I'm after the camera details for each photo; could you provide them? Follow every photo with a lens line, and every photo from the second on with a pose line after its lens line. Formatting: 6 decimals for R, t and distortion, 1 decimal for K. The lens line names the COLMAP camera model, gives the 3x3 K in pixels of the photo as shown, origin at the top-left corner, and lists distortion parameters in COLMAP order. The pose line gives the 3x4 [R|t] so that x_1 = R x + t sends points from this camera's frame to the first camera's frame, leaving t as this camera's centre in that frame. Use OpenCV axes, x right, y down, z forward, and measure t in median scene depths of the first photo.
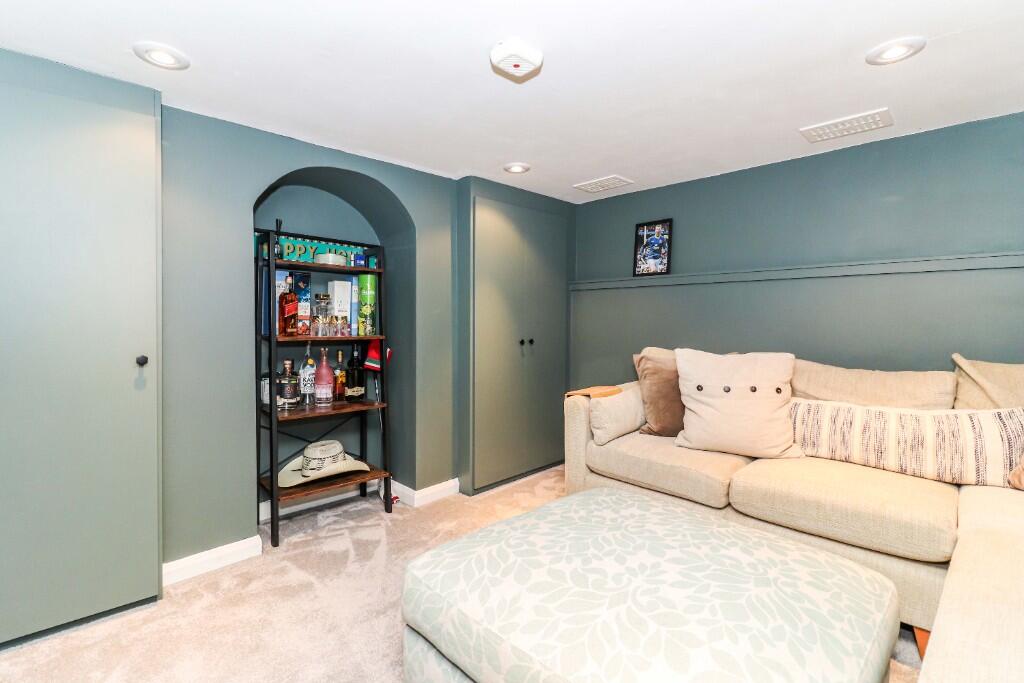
lens RADIAL K [[480.3, 0, 491.5], [0, 480.3, 326.2], [0, 0, 1]] dist [0.002410, -0.008584]
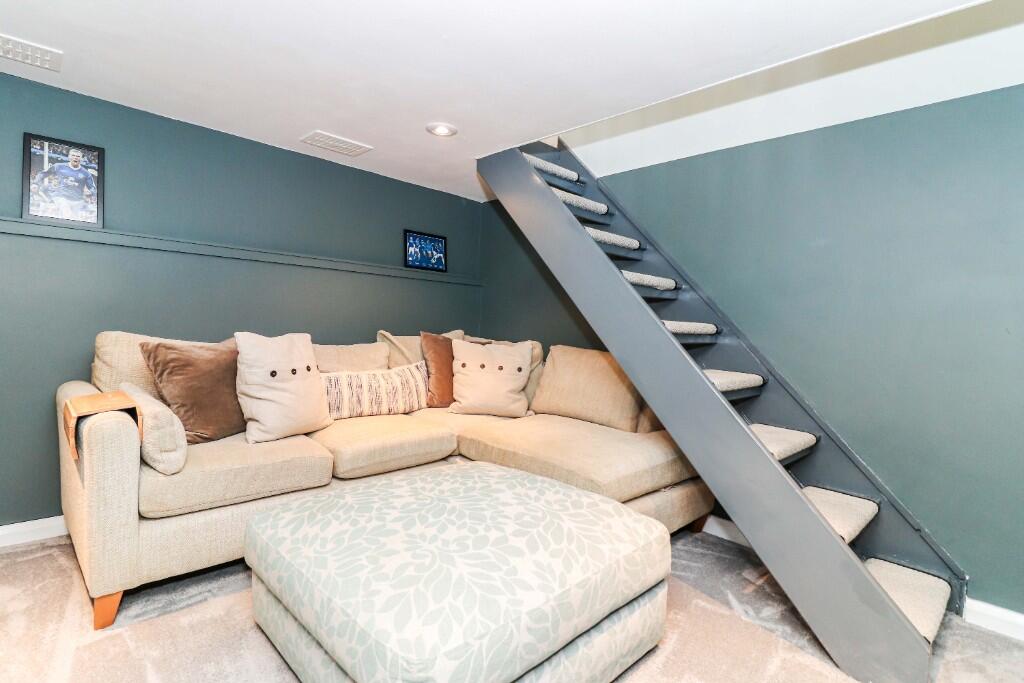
lens RADIAL K [[500.0, 0, 512.0], [0, 500.0, 341.5], [0, 0, 1]] dist [0.003756, 0.000376]
pose [[-0.035378, -0.044674, 0.998375, -0.762794], [-0.034416, 0.998462, 0.043458, 0.011276], [-0.998781, -0.032823, -0.036861, 0.804932]]
